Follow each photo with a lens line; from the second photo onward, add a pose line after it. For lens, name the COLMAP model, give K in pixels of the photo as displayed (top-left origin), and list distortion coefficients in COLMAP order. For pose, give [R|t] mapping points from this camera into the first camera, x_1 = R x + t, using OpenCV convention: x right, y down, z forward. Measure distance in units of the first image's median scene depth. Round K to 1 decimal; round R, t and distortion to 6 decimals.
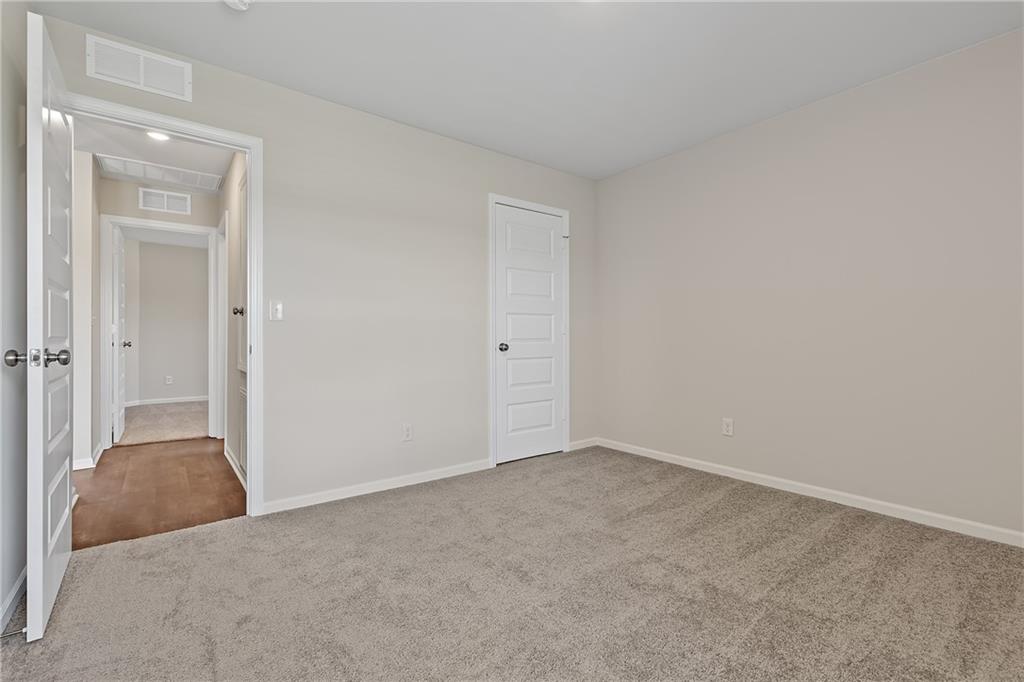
lens RADIAL K [[457.0, 0, 510.0], [0, 457.0, 335.1], [0, 0, 1]] dist [0.000604, 0.000085]
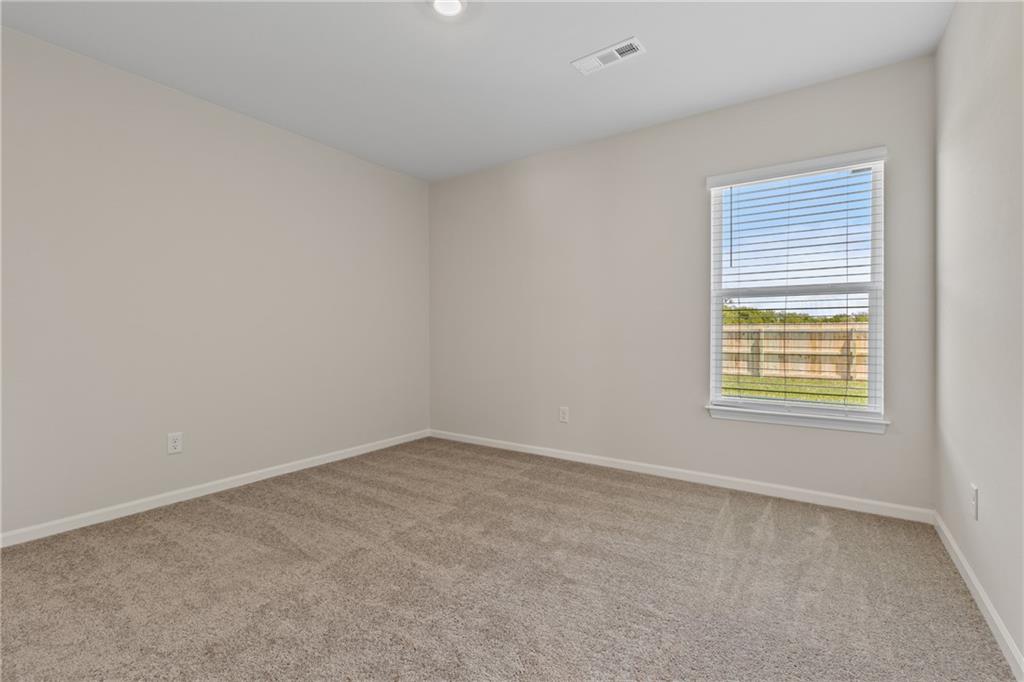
lens RADIAL K [[457.0, 0, 510.0], [0, 457.0, 335.1], [0, 0, 1]] dist [0.000604, 0.000085]
pose [[-0.304728, 0.006344, 0.952418, -0.691106], [0.001998, 0.999980, -0.006022, 0.016310], [-0.952437, 0.000068, -0.304735, 0.932674]]
